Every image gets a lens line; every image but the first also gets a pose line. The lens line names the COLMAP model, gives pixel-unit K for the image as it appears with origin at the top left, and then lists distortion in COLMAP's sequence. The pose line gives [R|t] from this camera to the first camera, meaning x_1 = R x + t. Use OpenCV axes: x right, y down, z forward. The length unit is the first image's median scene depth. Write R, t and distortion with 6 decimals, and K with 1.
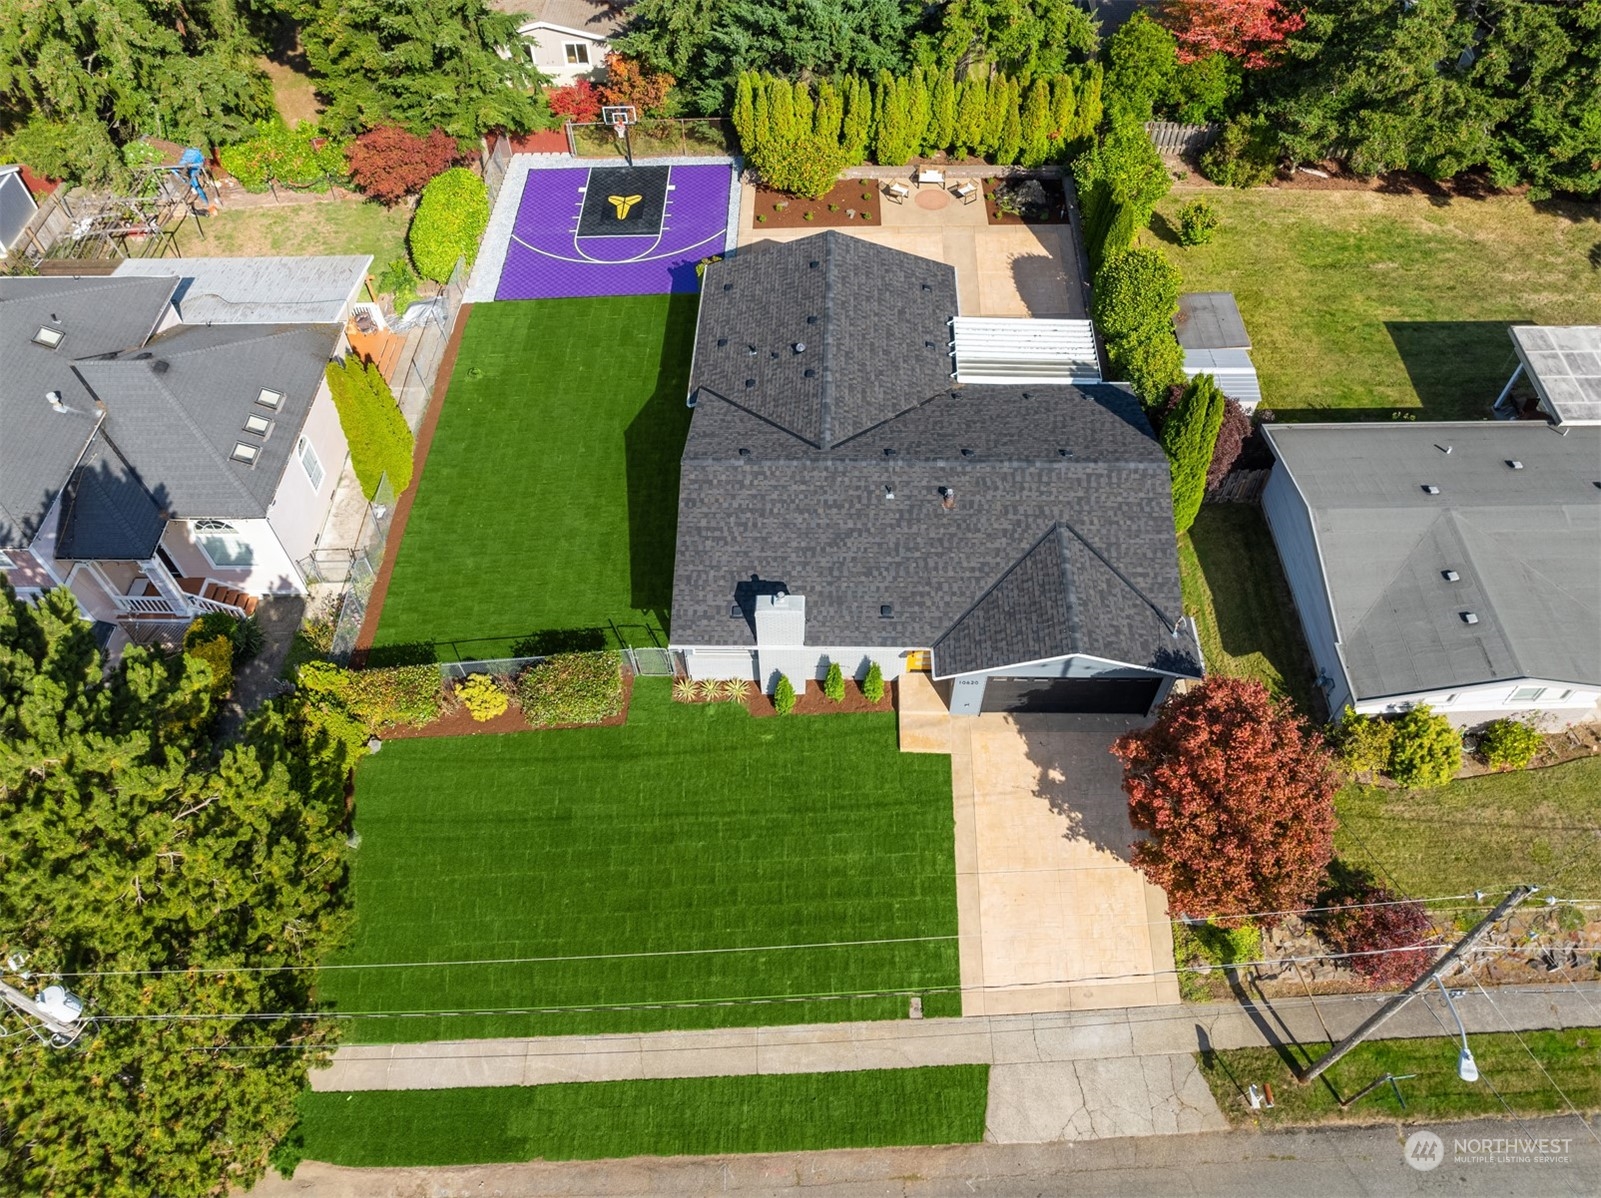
lens RADIAL K [[1089.0, 0, 826.5], [0, 1089.0, 608.4], [0, 0, 1]] dist [-0.037449, 0.001580]
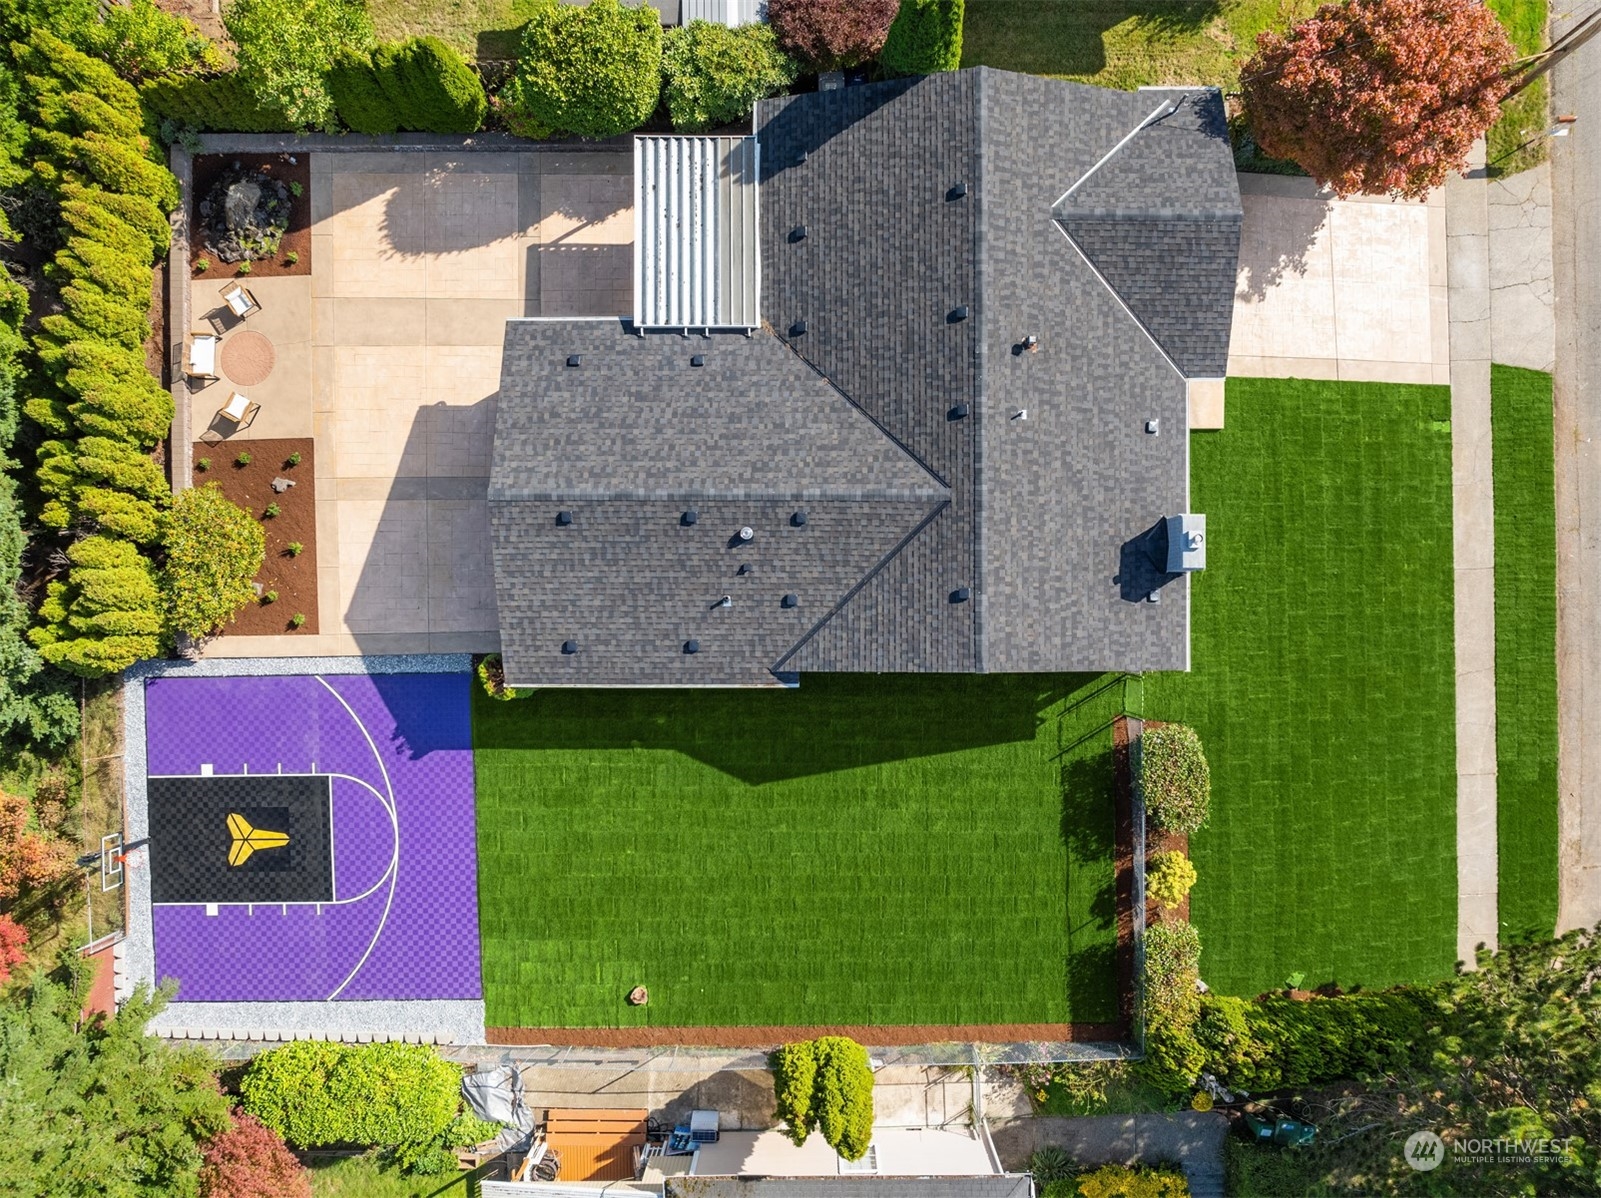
lens RADIAL K [[1089.0, 0, 826.5], [0, 1089.0, 608.4], [0, 0, 1]] dist [-0.037449, 0.001580]
pose [[-0.015878, -0.999837, 0.008566, -0.070438], [0.815126, -0.007982, 0.579228, -0.534605], [-0.579065, 0.016180, 0.815121, 0.323200]]
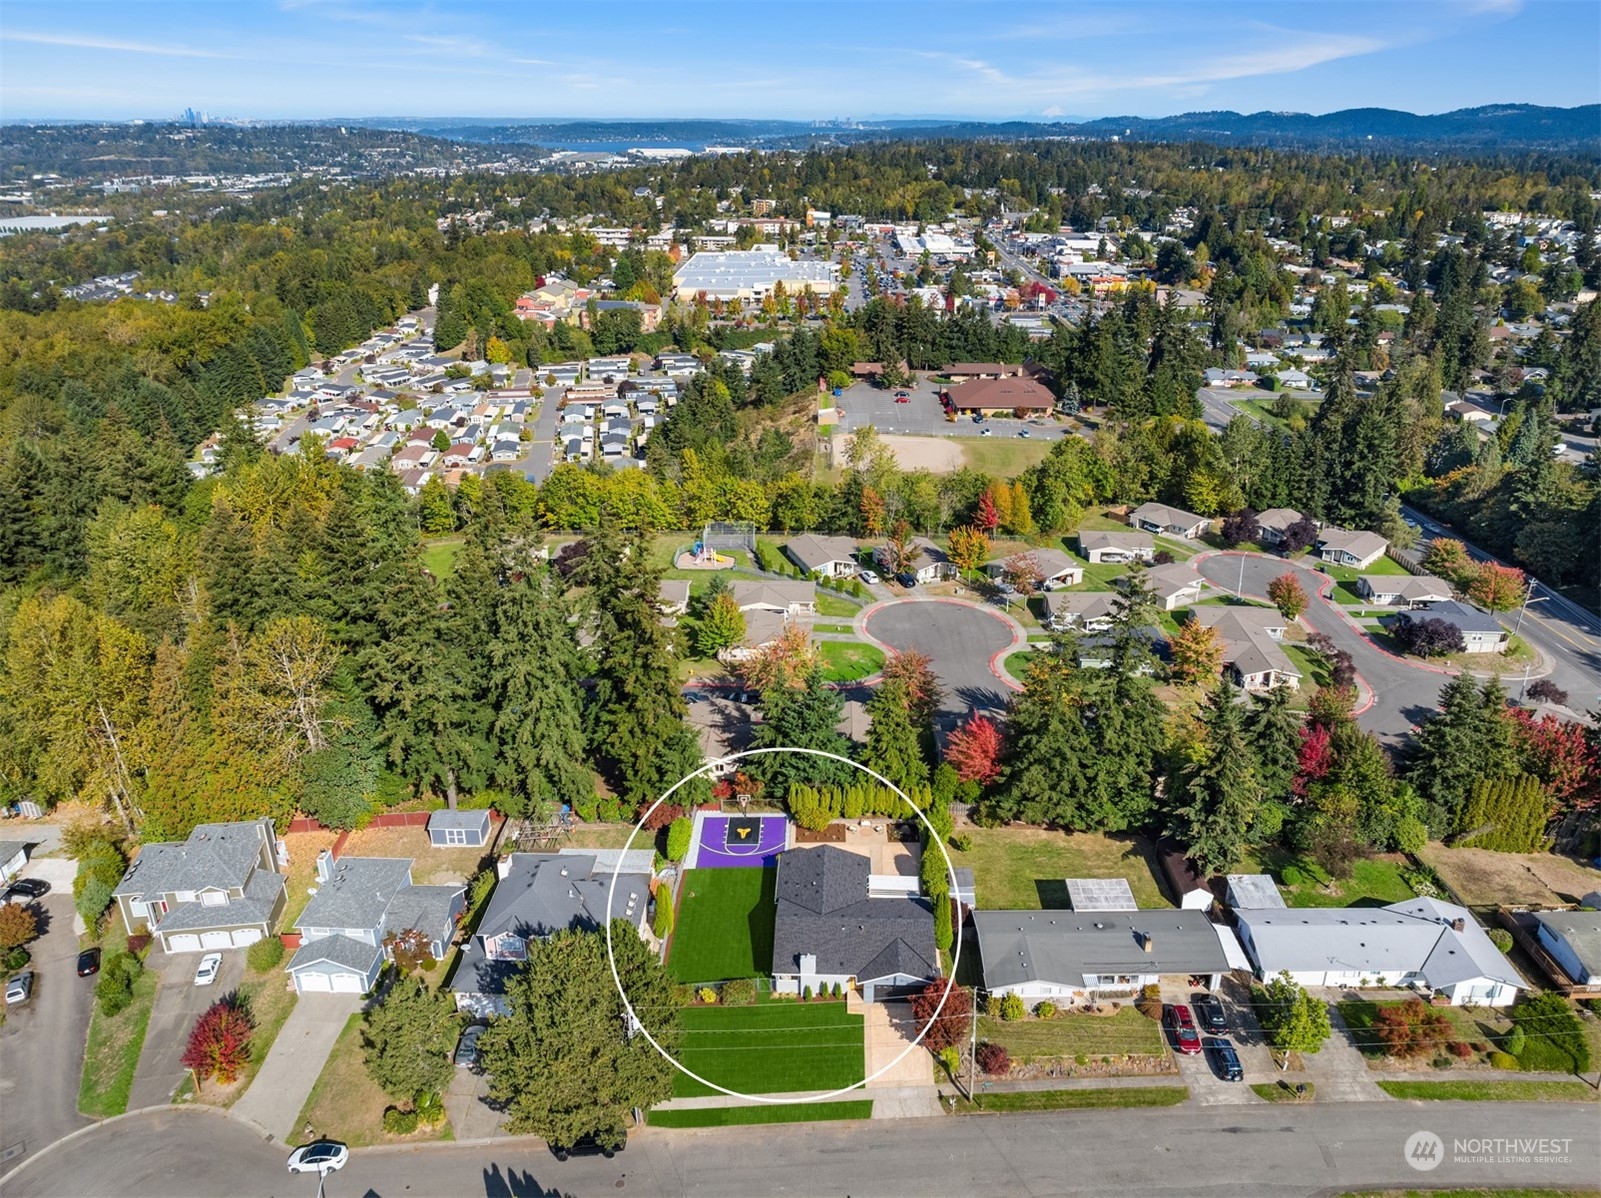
lens RADIAL K [[1117.1, 0, 763.9], [0, 1117.1, 558.6], [0, 0, 1]] dist [-0.003584, -0.000247]
pose [[0.998237, -0.001217, -0.059339, 0.017162], [-0.031558, 0.835865, -0.548027, 0.596147], [0.050267, 0.548934, 0.834353, -1.746622]]
